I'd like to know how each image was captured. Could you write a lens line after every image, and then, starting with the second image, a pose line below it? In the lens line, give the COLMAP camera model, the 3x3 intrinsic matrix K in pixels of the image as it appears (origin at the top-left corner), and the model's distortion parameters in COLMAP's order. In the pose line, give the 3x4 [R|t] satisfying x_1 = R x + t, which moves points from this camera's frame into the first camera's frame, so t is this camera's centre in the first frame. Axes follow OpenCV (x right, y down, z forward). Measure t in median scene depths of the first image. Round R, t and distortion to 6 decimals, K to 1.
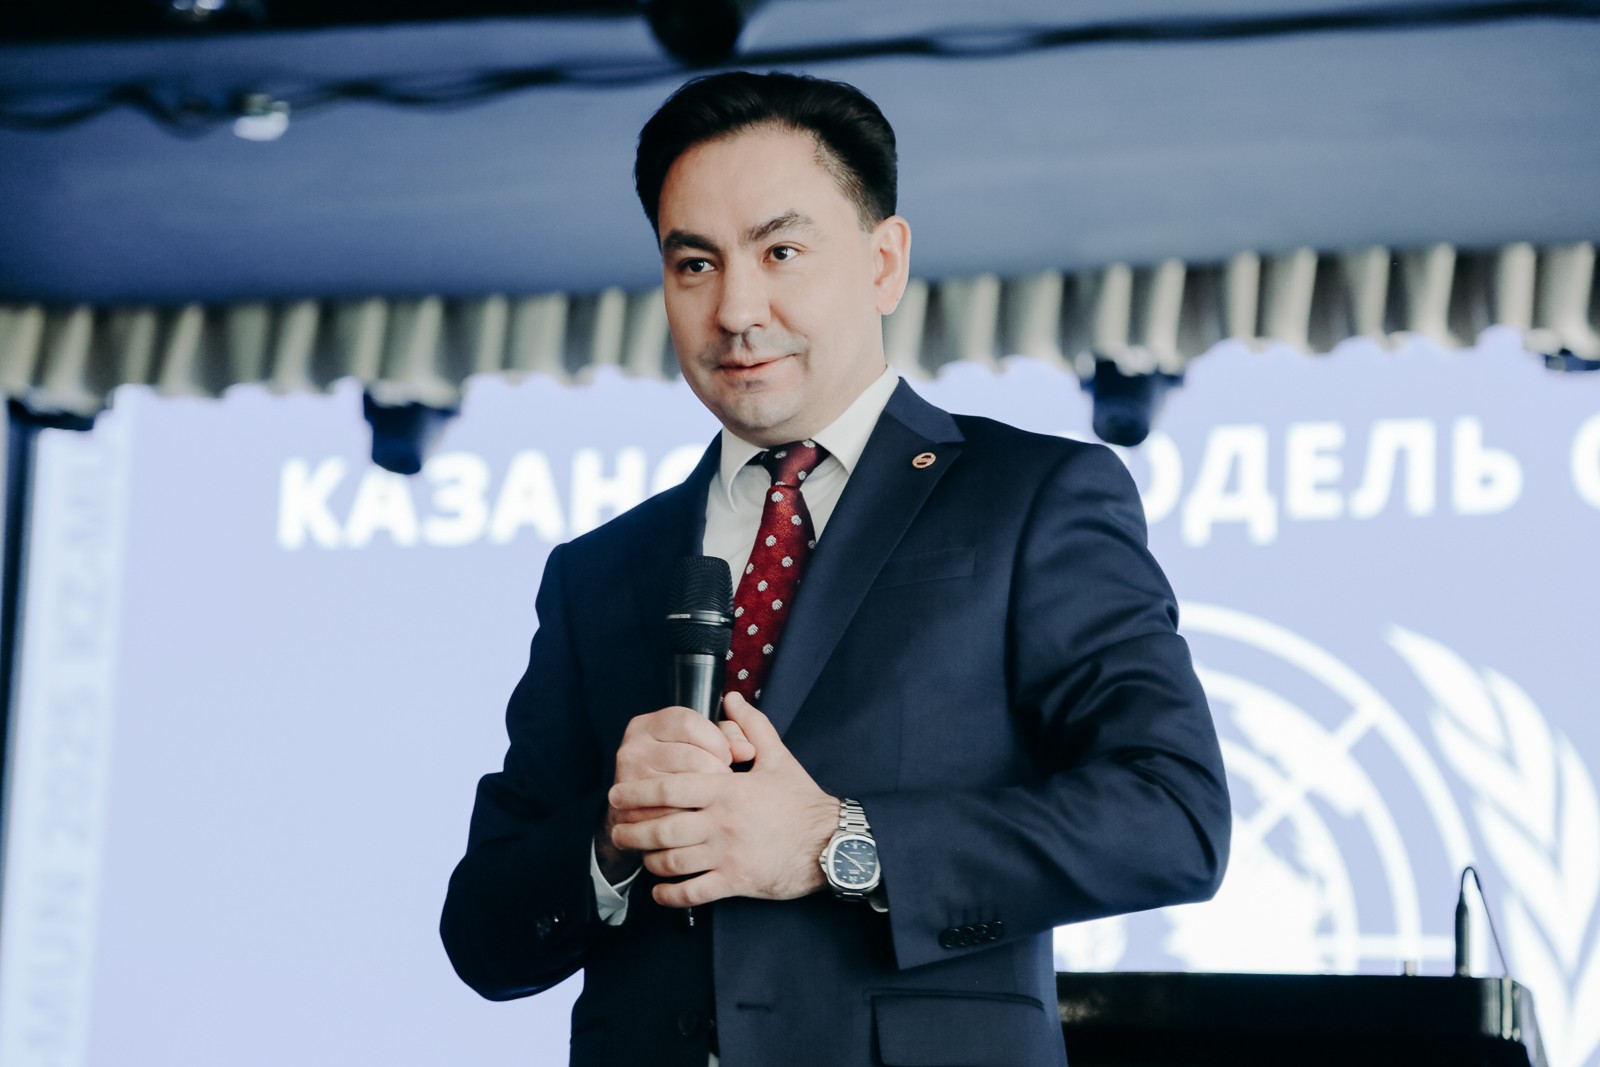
lens RADIAL K [[4686.8, 0, 784.7], [0, 4686.8, 526.1], [0, 0, 1]] dist [0.849322, 0.000000]
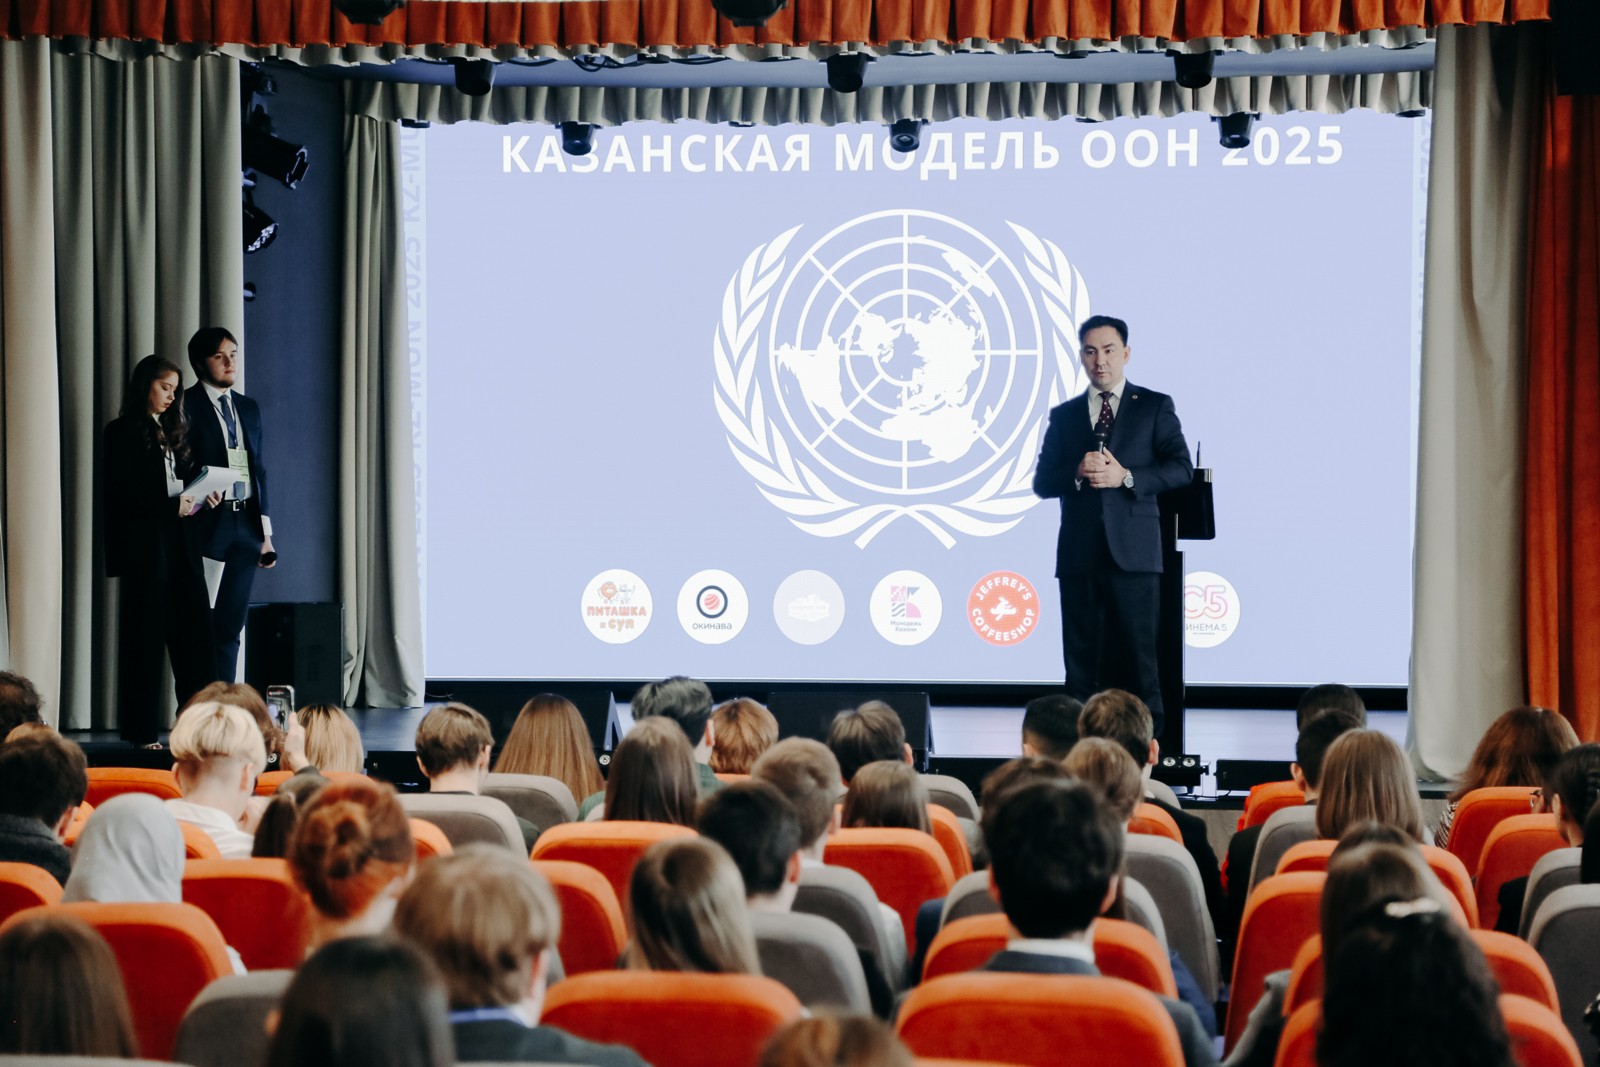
lens RADIAL K [[4263.9, 0, 792.7], [0, 4263.9, 539.4], [0, 0, 1]] dist [0.827936, 0.000000]
pose [[0.982755, -0.035683, 0.181436, -0.374038], [-0.001173, 0.979981, 0.199086, -0.249218], [-0.184908, -0.195866, 0.963040, -1.088588]]
